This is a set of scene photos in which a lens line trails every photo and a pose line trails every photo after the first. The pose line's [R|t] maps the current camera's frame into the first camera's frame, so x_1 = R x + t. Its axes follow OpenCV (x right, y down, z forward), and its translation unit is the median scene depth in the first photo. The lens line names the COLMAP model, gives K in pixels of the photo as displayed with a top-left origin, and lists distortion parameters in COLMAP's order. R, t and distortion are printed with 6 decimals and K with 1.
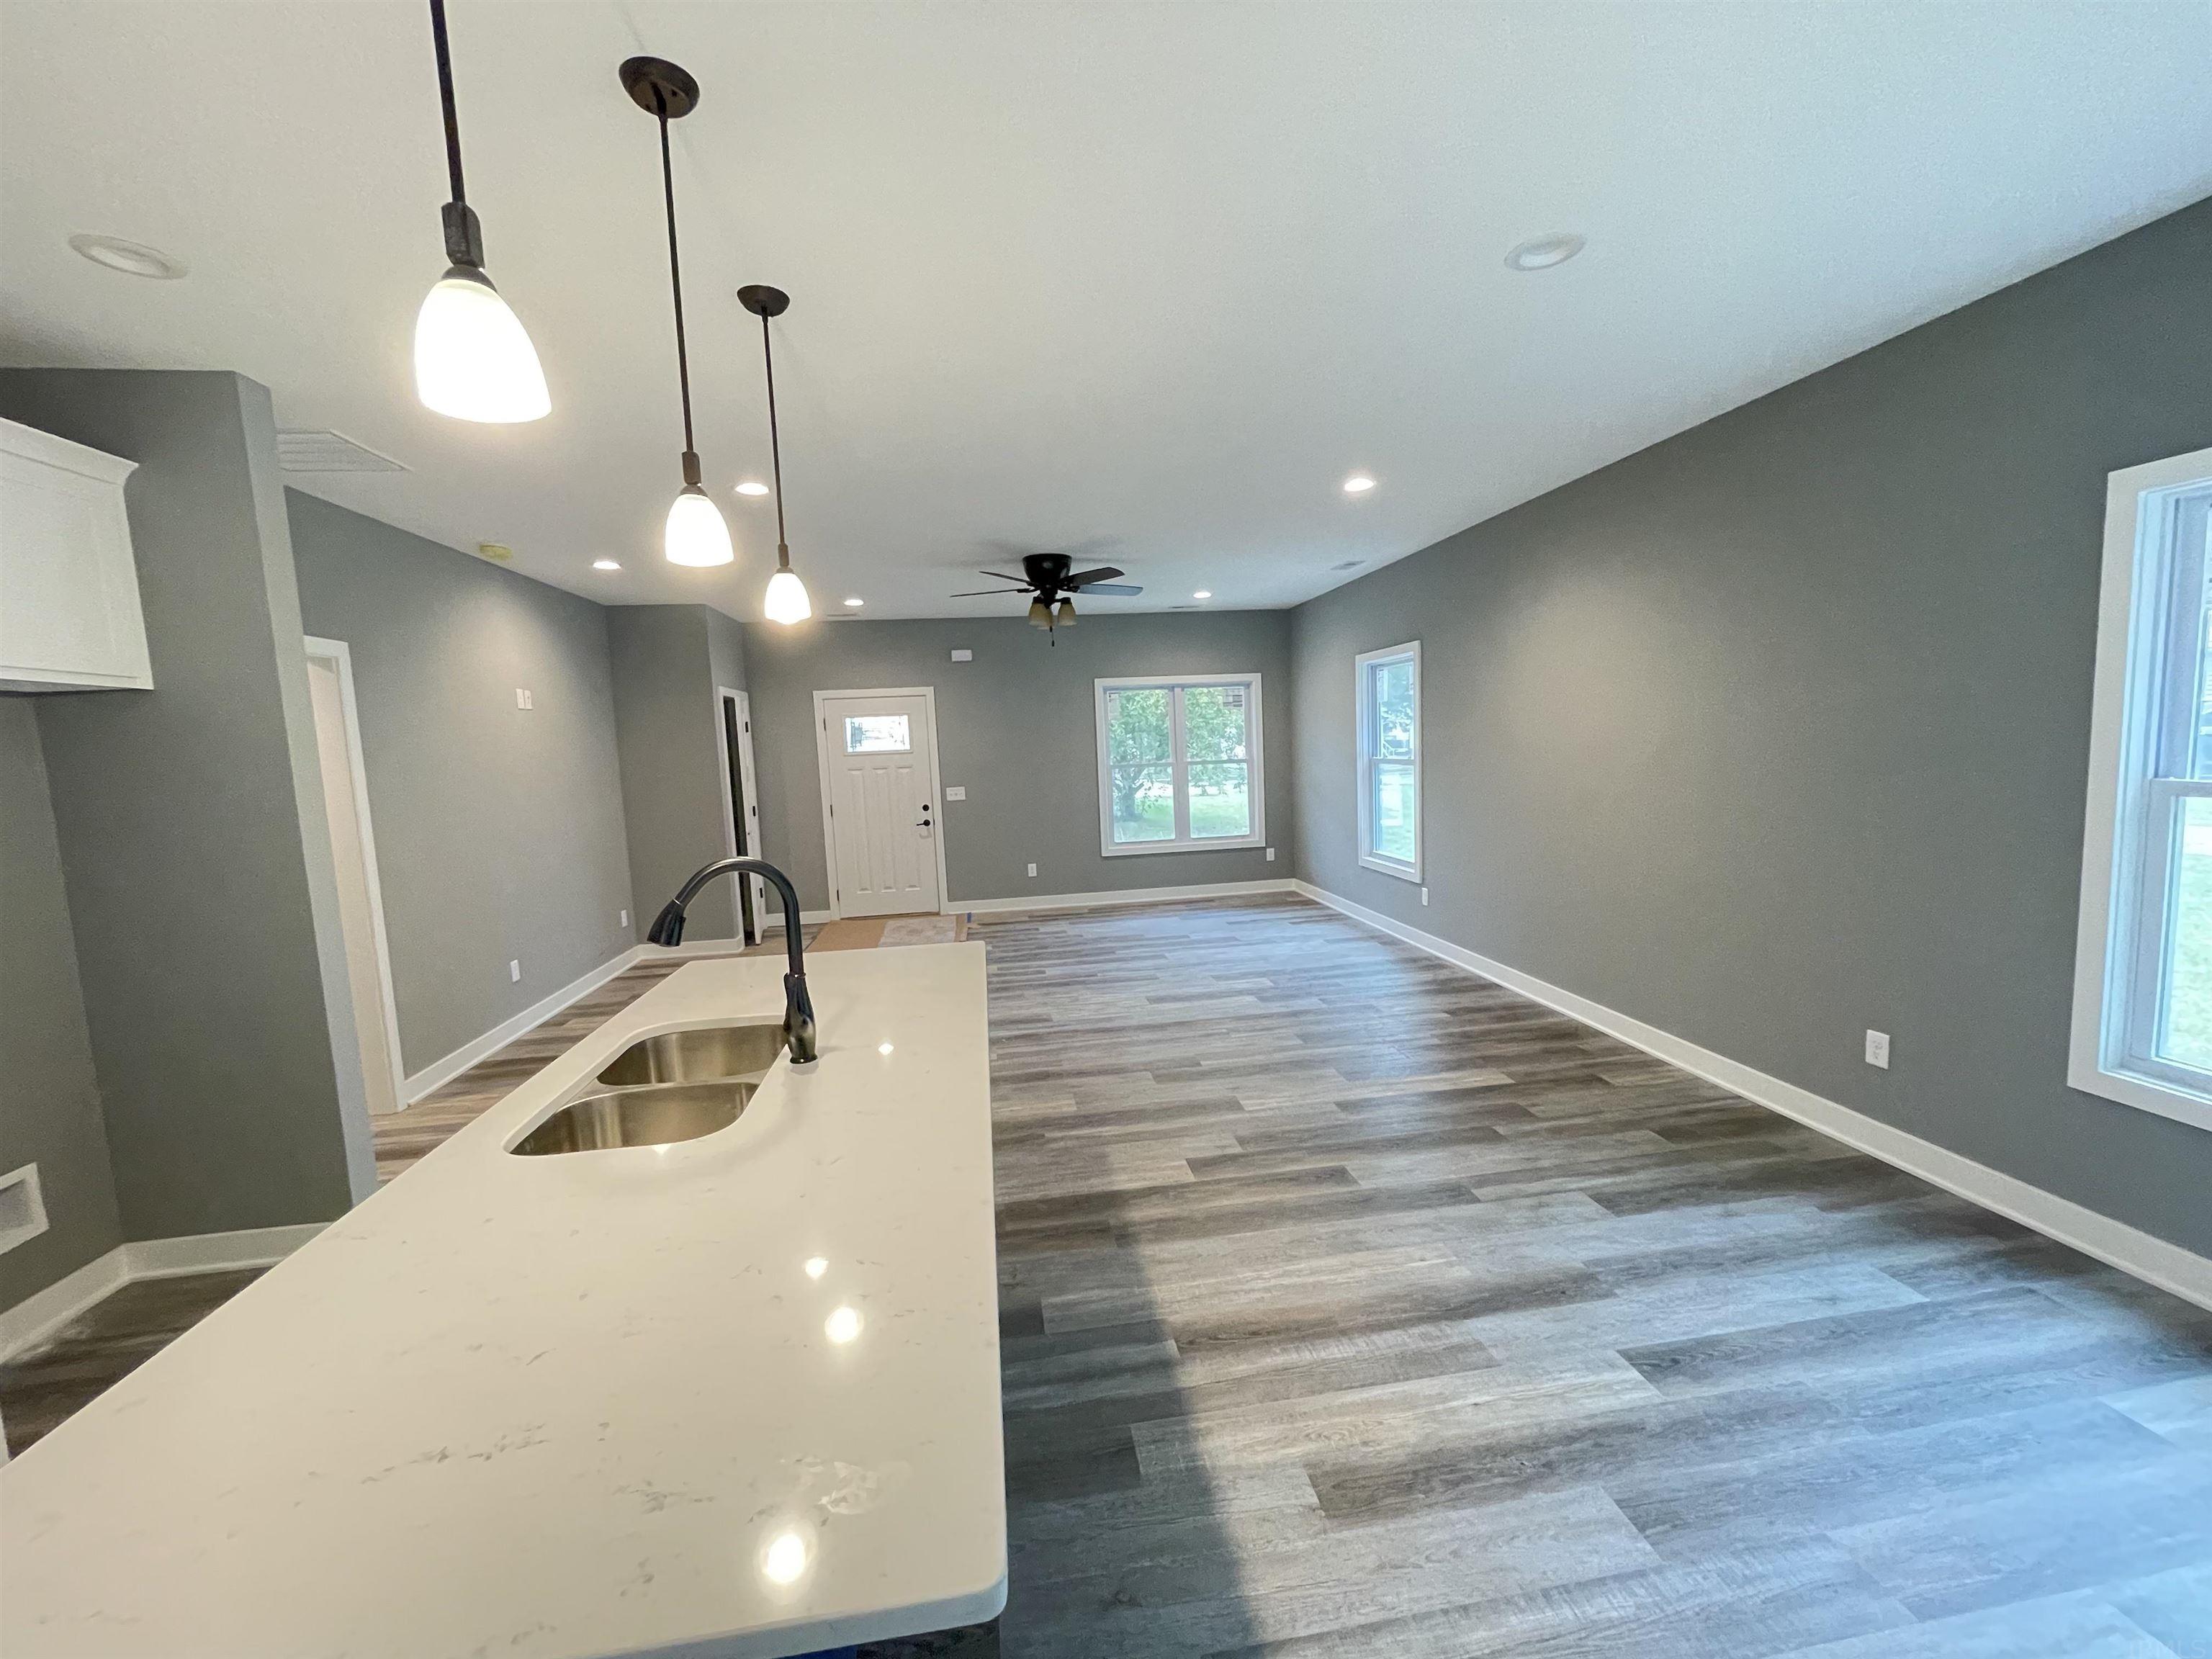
lens RADIAL K [[892.7, 0, 1113.5], [0, 892.7, 833.2], [0, 0, 1]] dist [-0.001881, 0.000752]
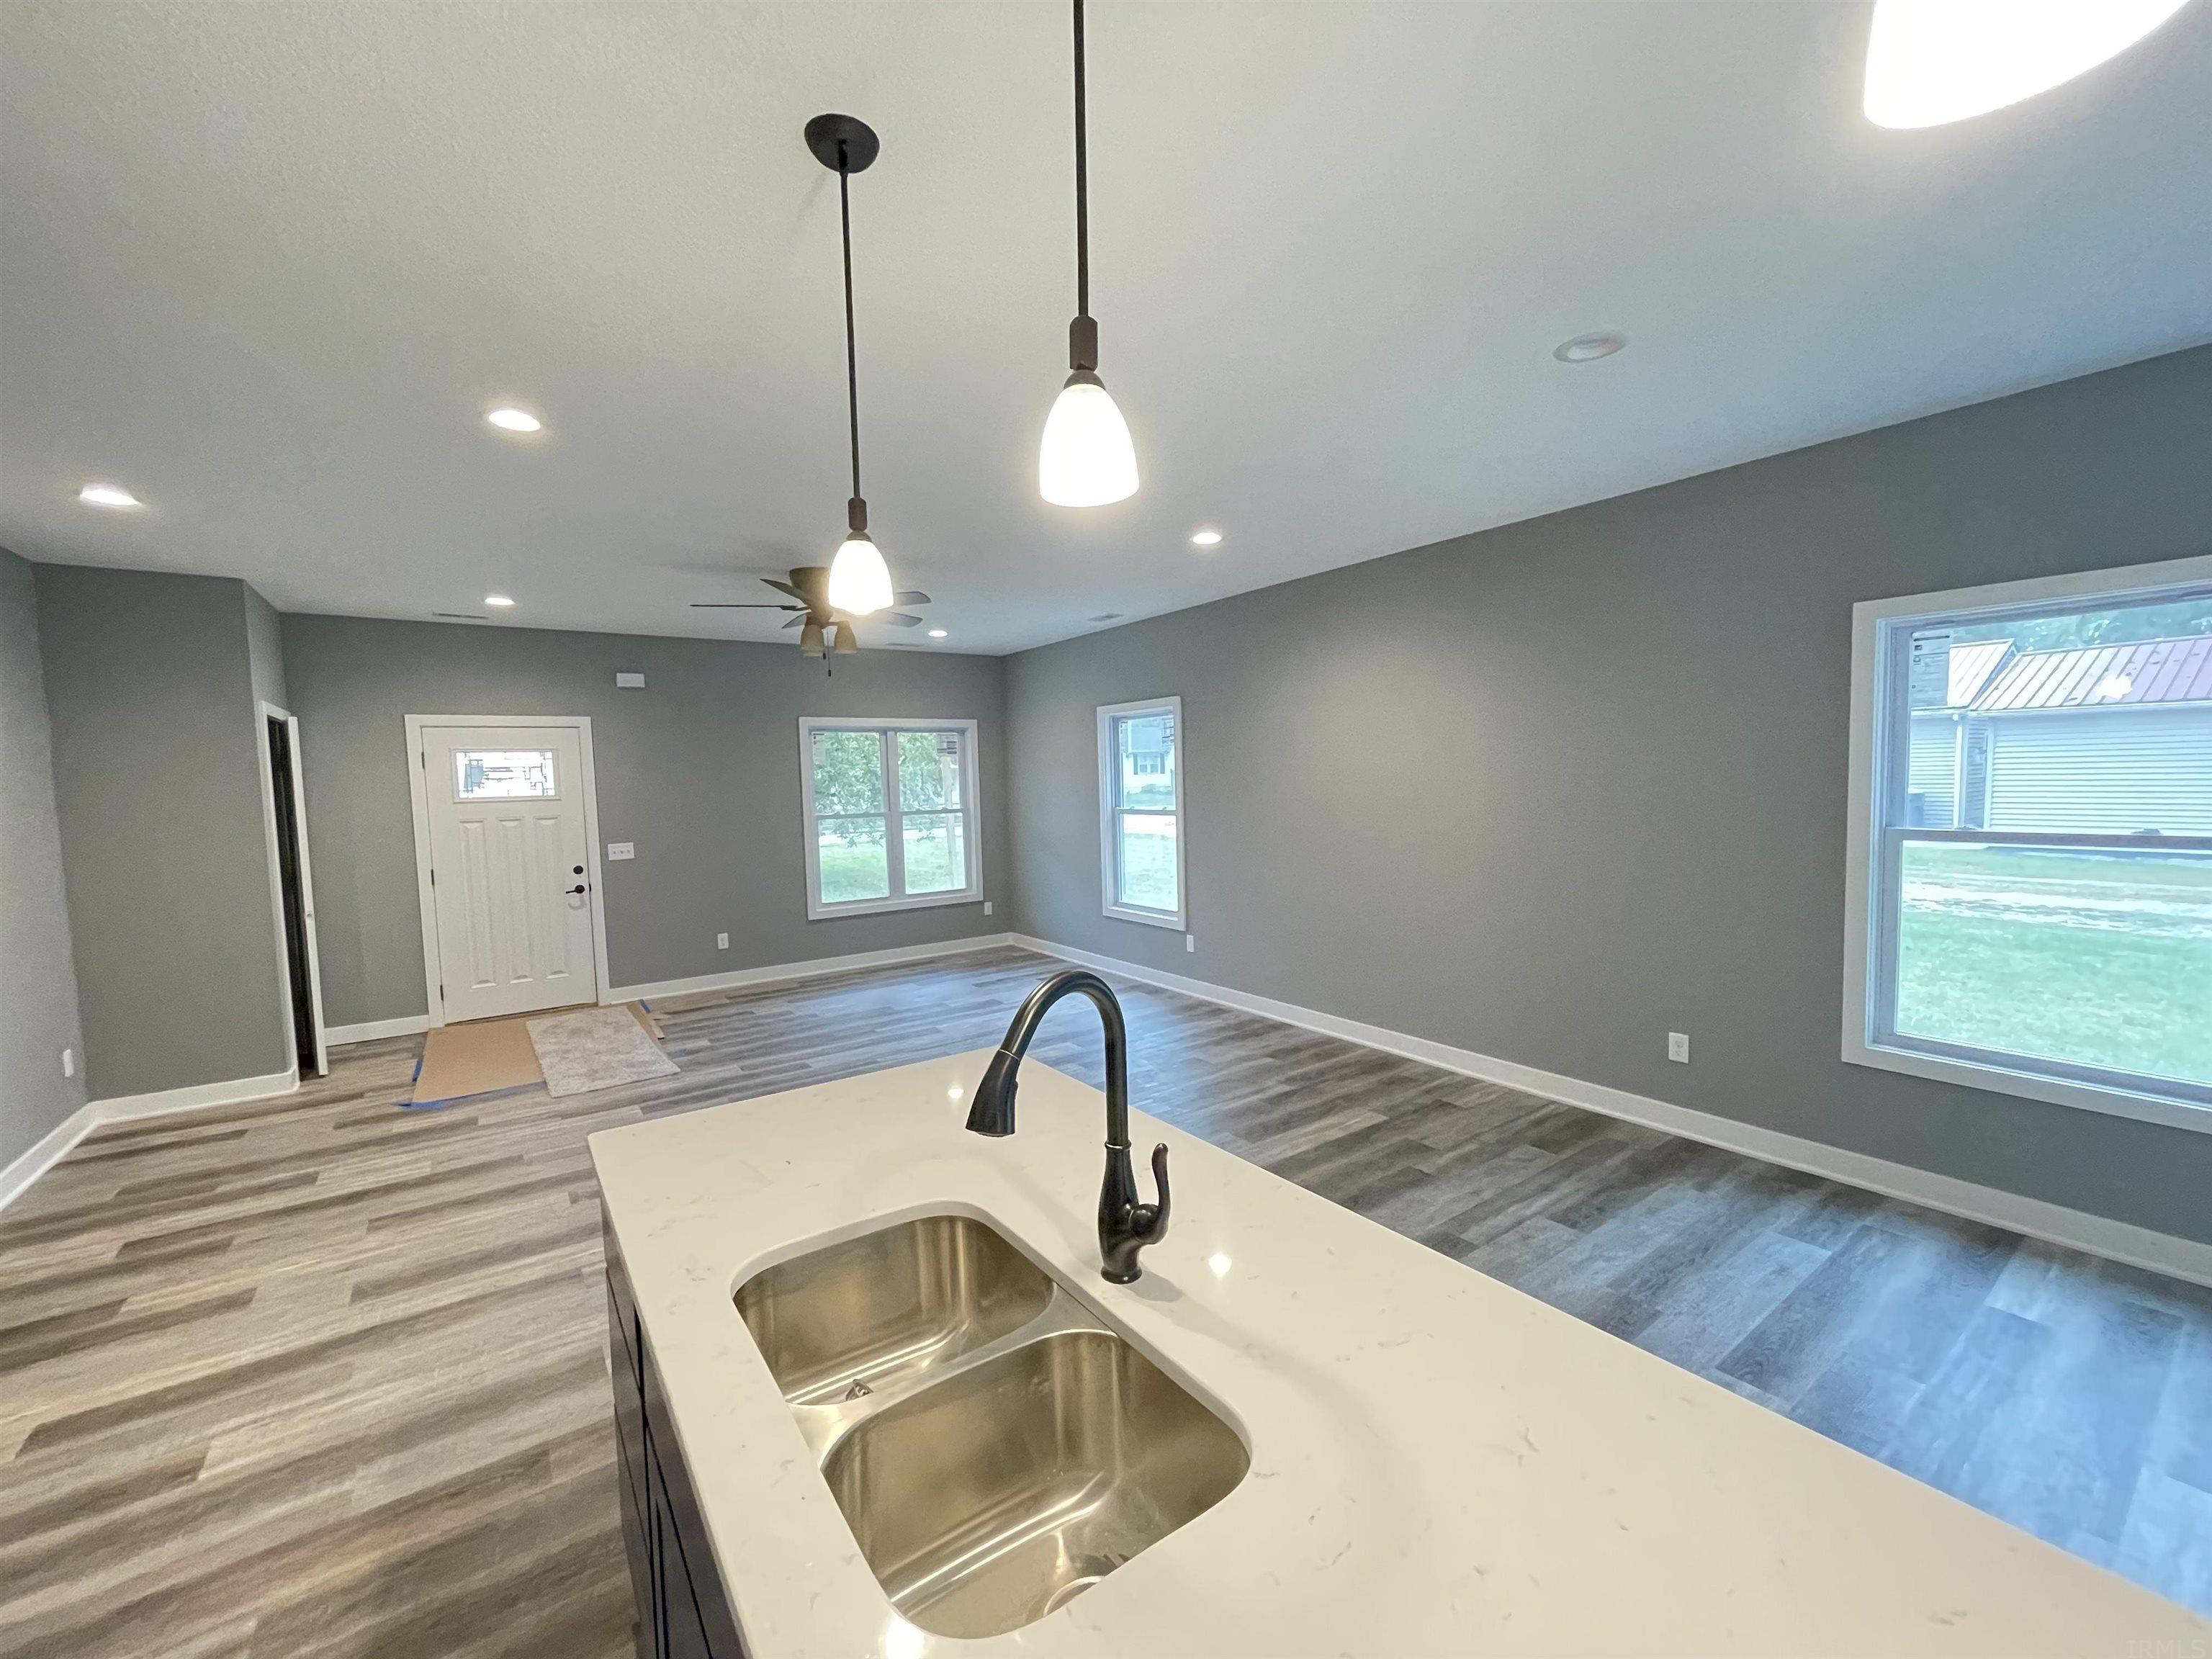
lens RADIAL K [[892.7, 0, 1113.0], [0, 892.7, 828.4], [0, 0, 1]] dist [-0.001881, 0.000752]
pose [[0.891603, -0.007099, 0.452762, -0.173054], [0.034268, 0.998068, -0.051833, -0.009704], [-0.451519, 0.061730, 0.890123, 0.106741]]
